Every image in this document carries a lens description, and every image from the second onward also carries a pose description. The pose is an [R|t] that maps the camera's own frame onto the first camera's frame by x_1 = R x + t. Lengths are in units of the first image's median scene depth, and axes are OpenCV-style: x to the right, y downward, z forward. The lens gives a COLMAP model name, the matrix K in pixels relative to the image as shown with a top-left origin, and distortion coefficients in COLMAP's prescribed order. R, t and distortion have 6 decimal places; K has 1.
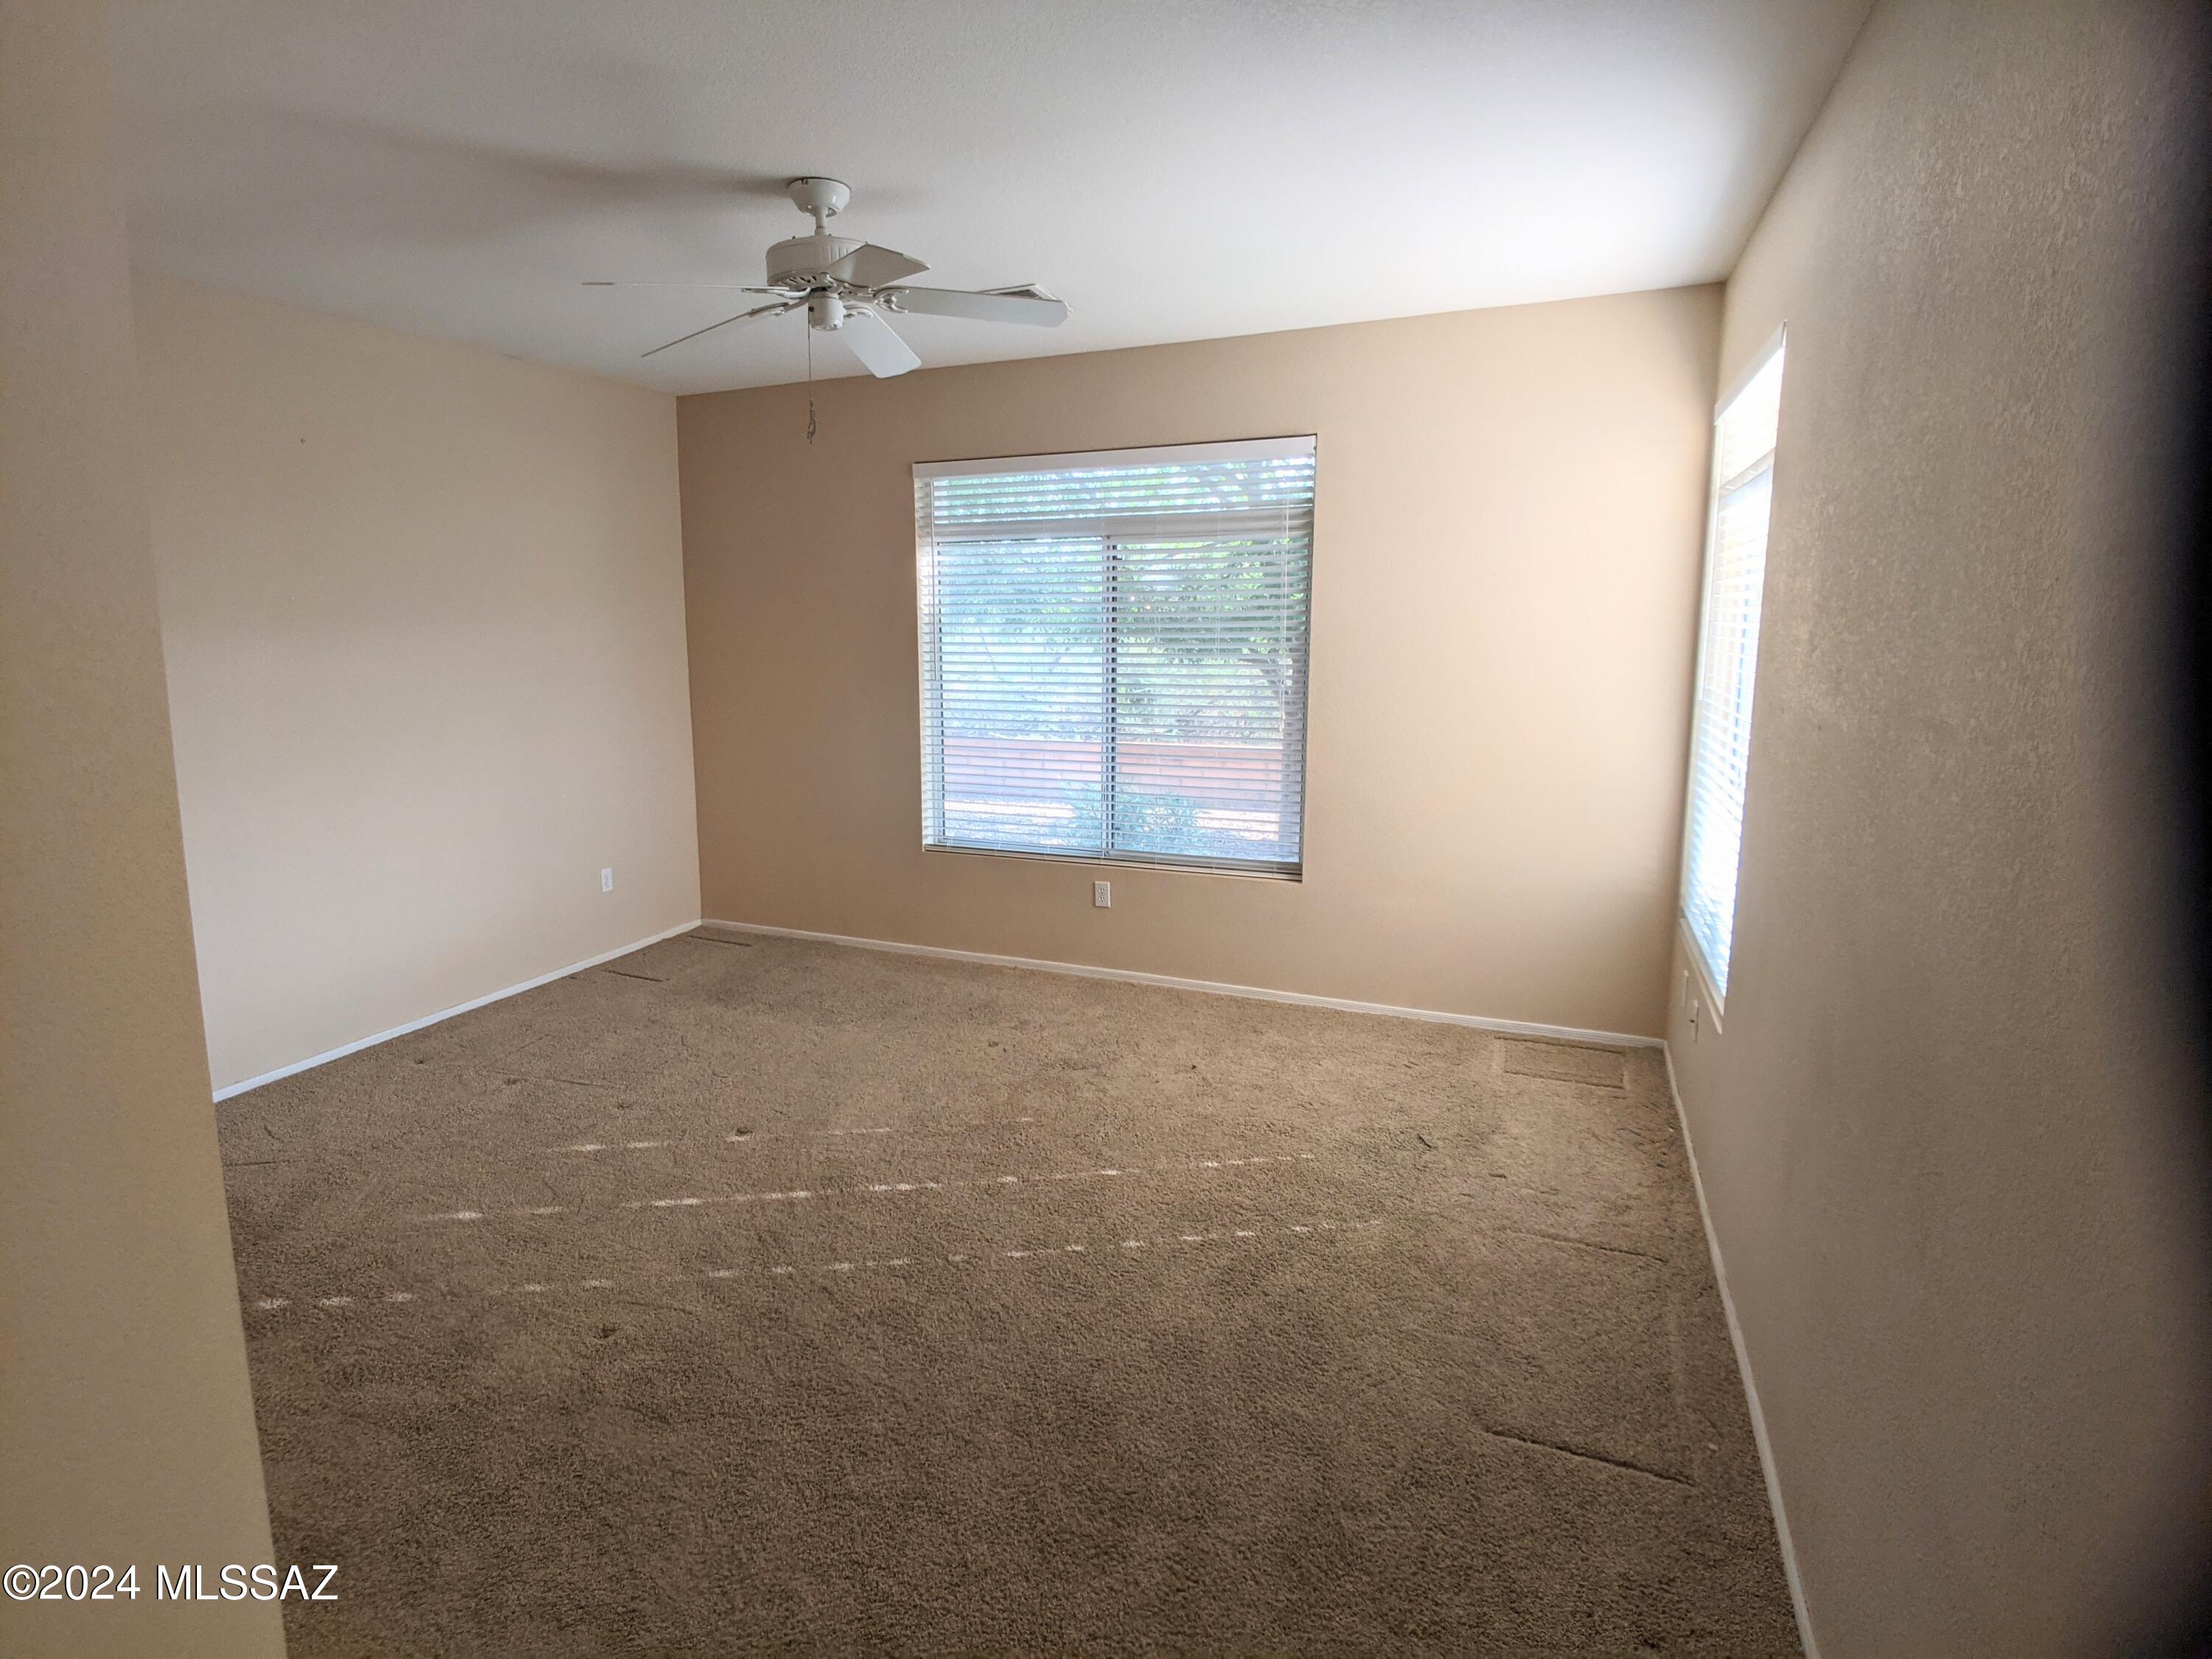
lens RADIAL K [[1231.7, 0, 1106.0], [0, 1231.7, 829.5], [0, 0, 1]] dist [0.032711, -0.078382]
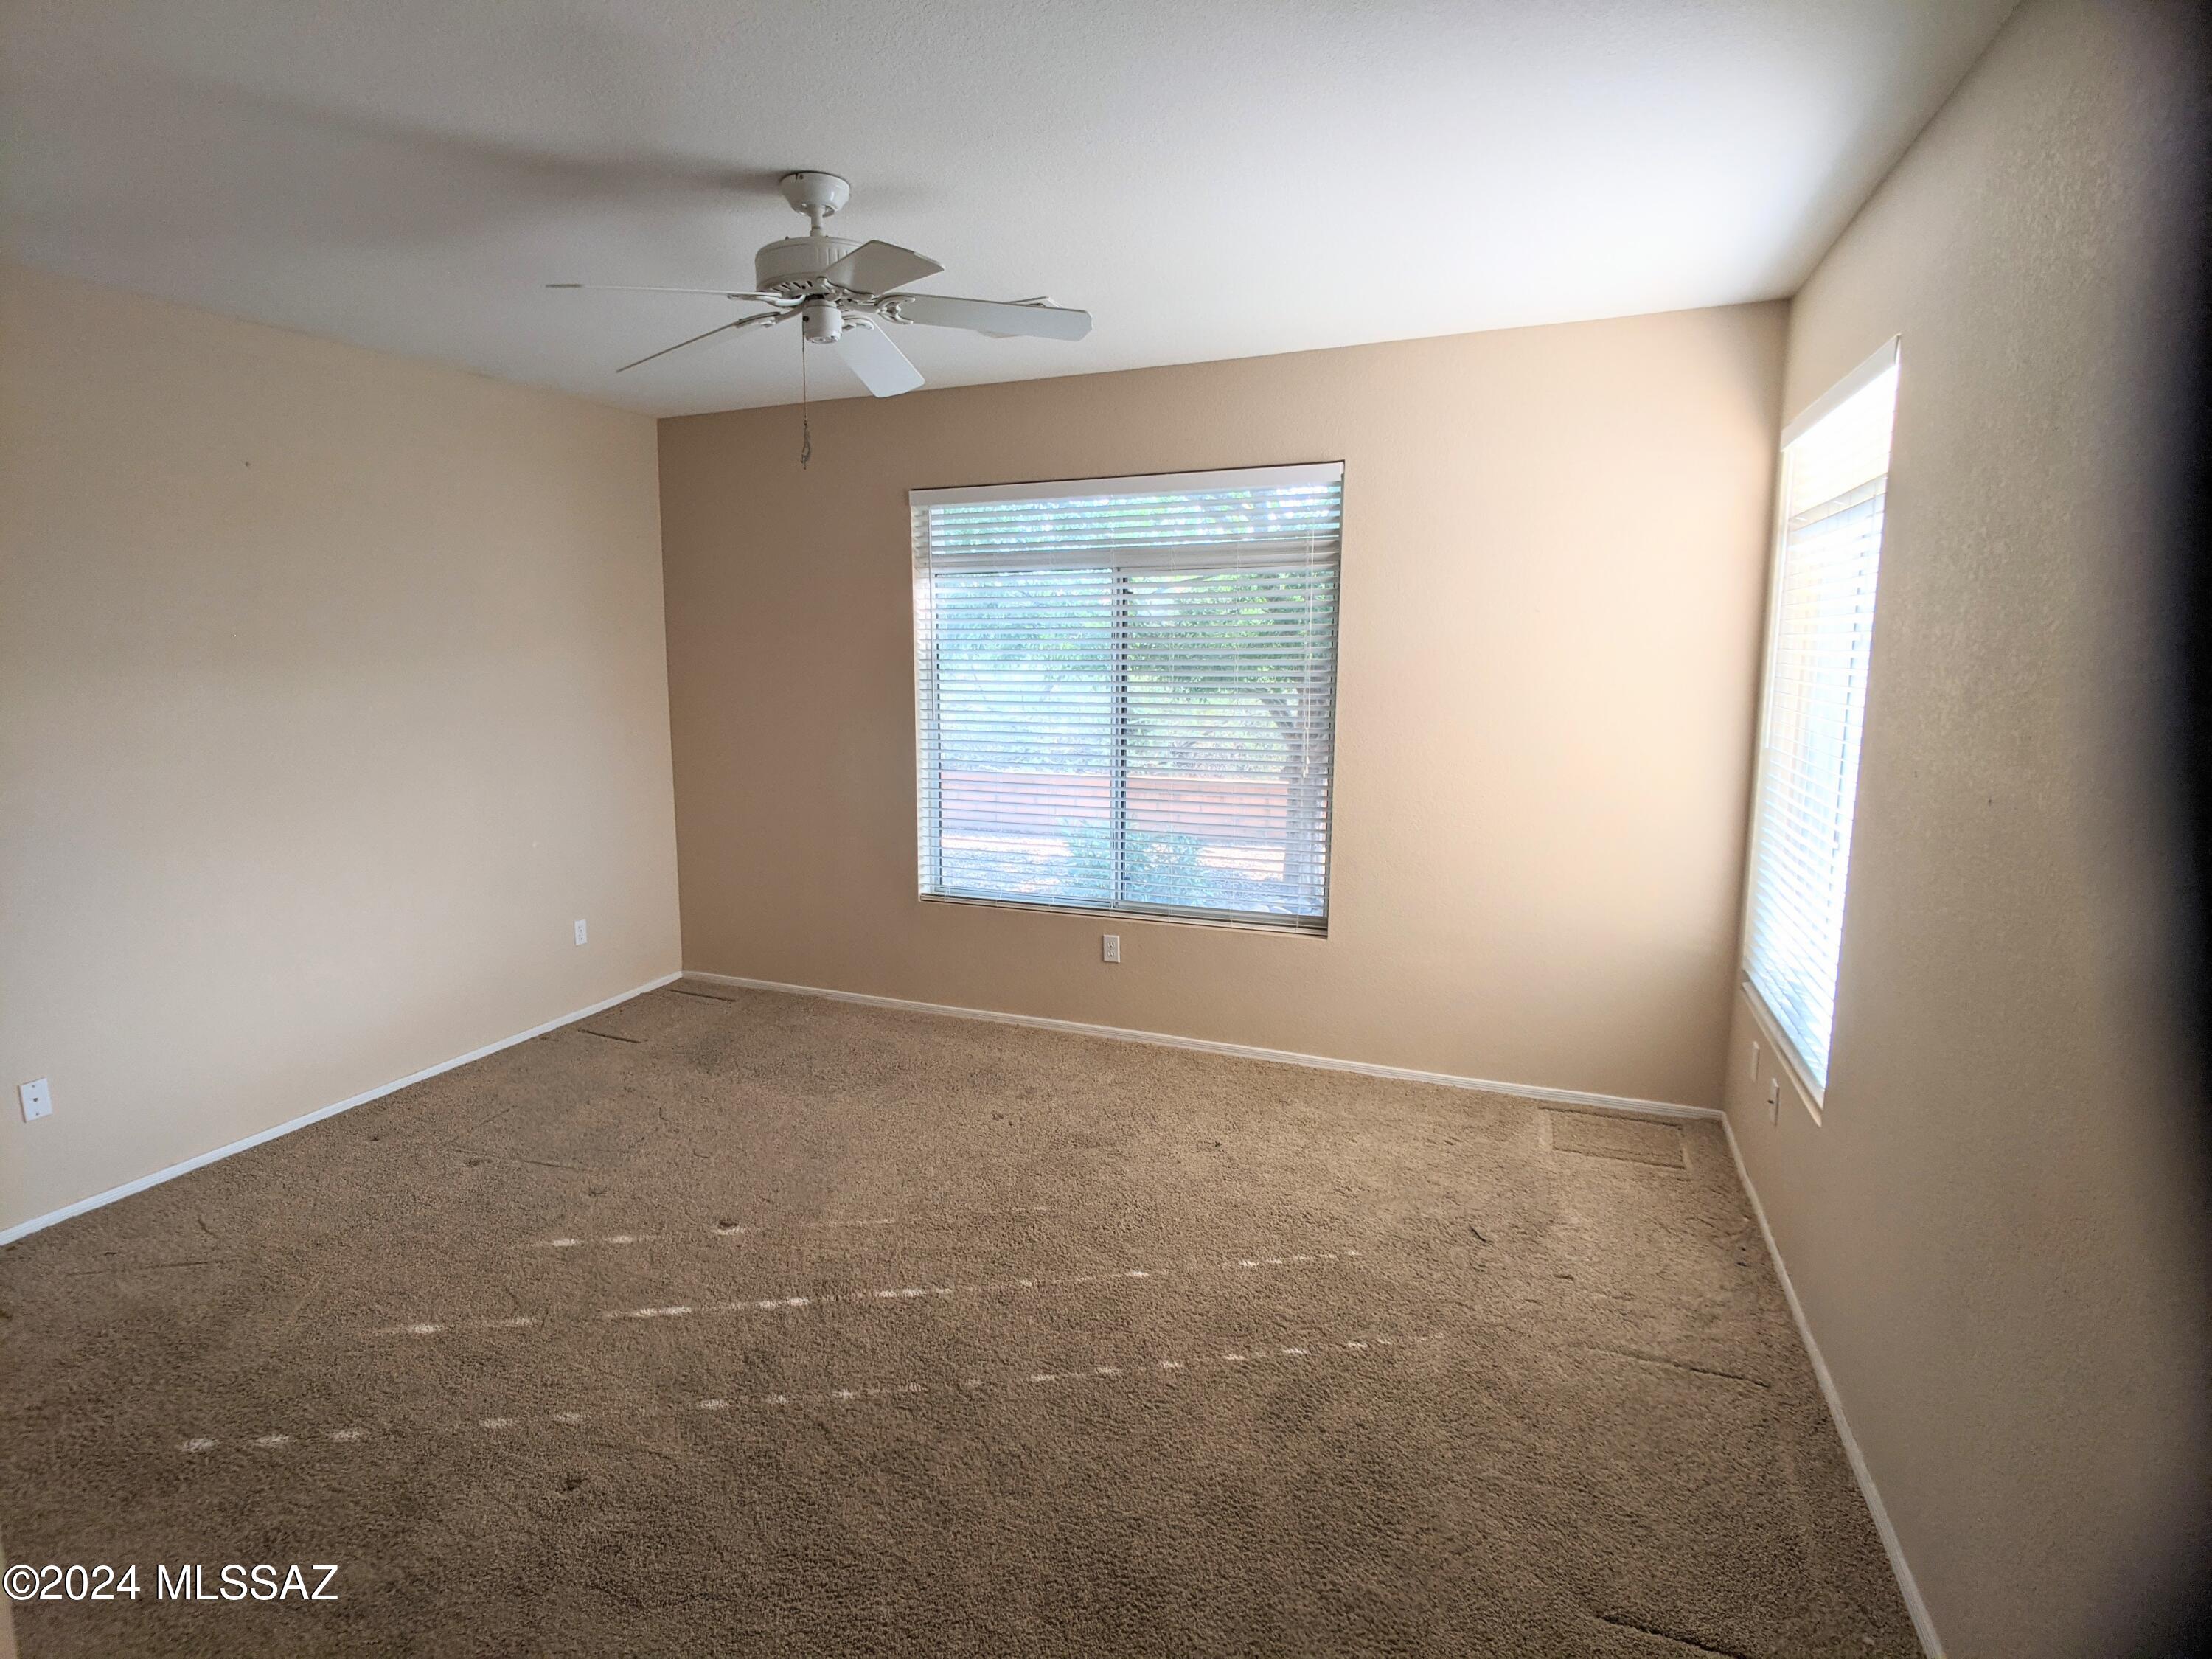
lens RADIAL K [[1222.0, 0, 1101.5], [0, 1222.0, 838.5], [0, 0, 1]] dist [0.020985, -0.051369]
pose [[0.999929, -0.000909, 0.011903, -0.029072], [0.001043, 0.999937, -0.011204, -0.028235], [-0.011892, 0.011215, 0.999866, 0.094261]]
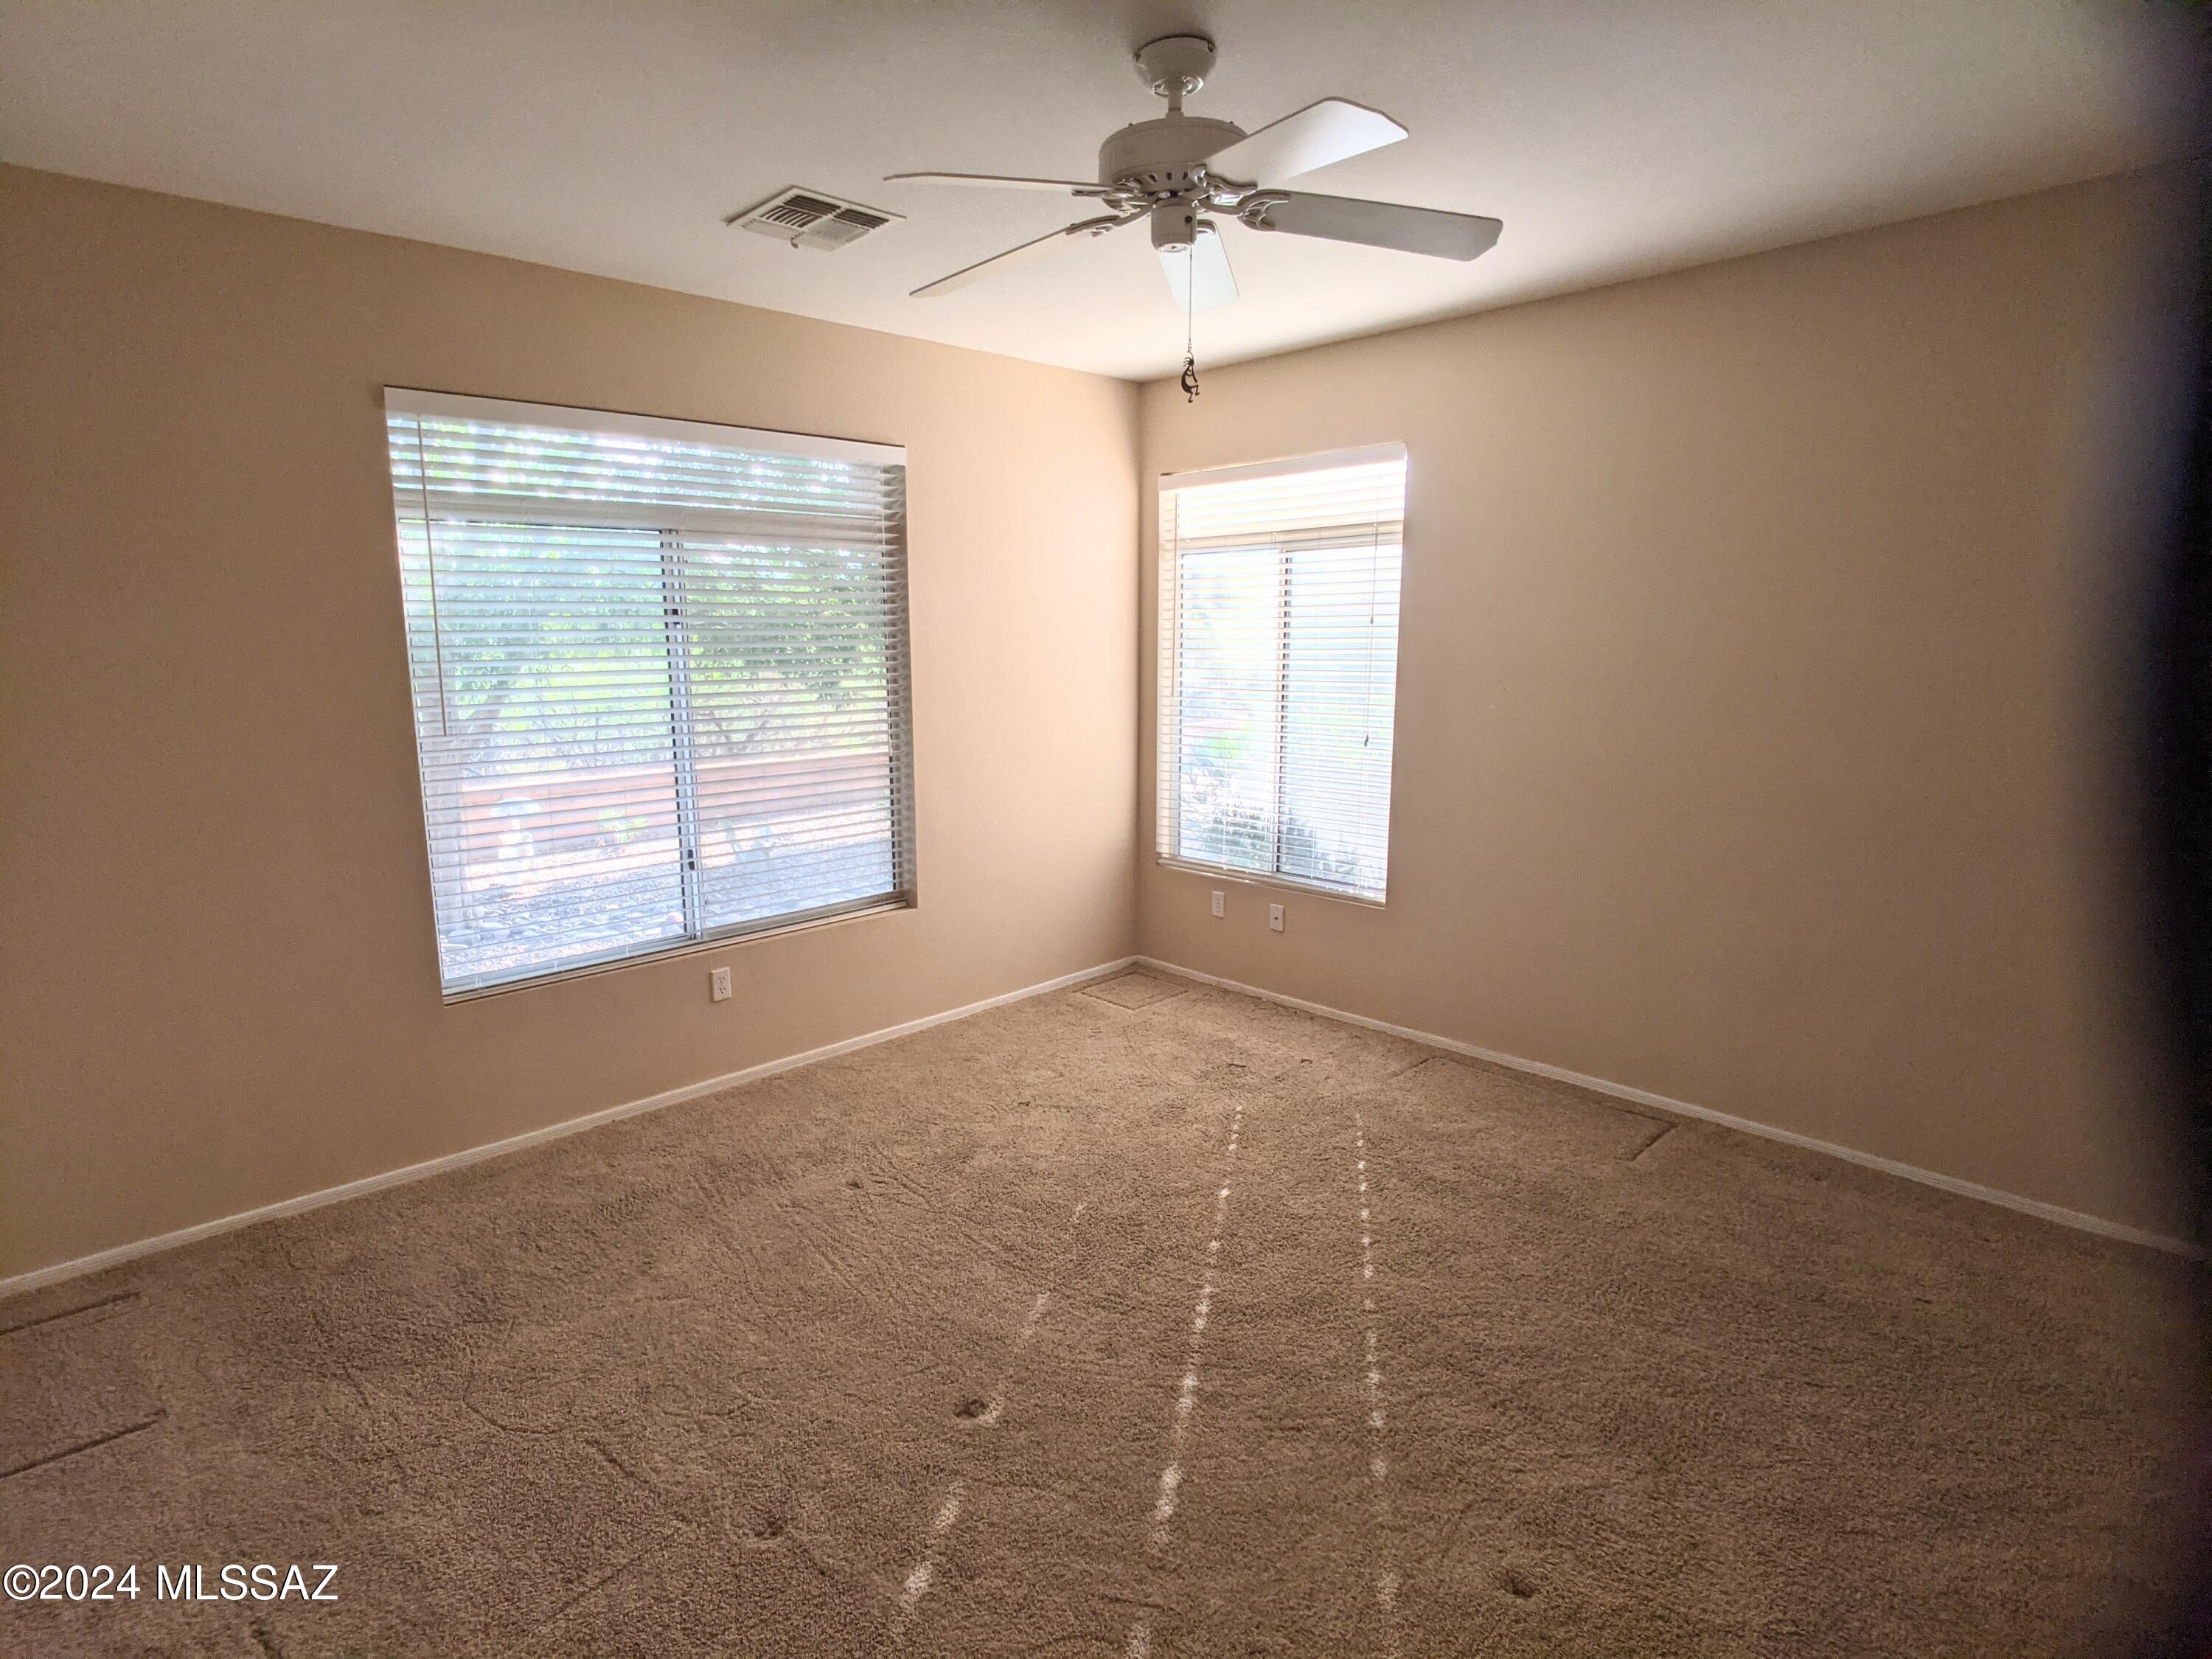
lens RADIAL K [[1206.1, 0, 1007.9], [0, 1206.1, 807.7], [0, 0, 1]] dist [0.005310, 0.001279]
pose [[0.377460, -0.142187, 0.915045, -0.835025], [0.160497, 0.983232, 0.086577, -0.127046], [-0.912011, 0.114182, 0.393951, 0.687409]]
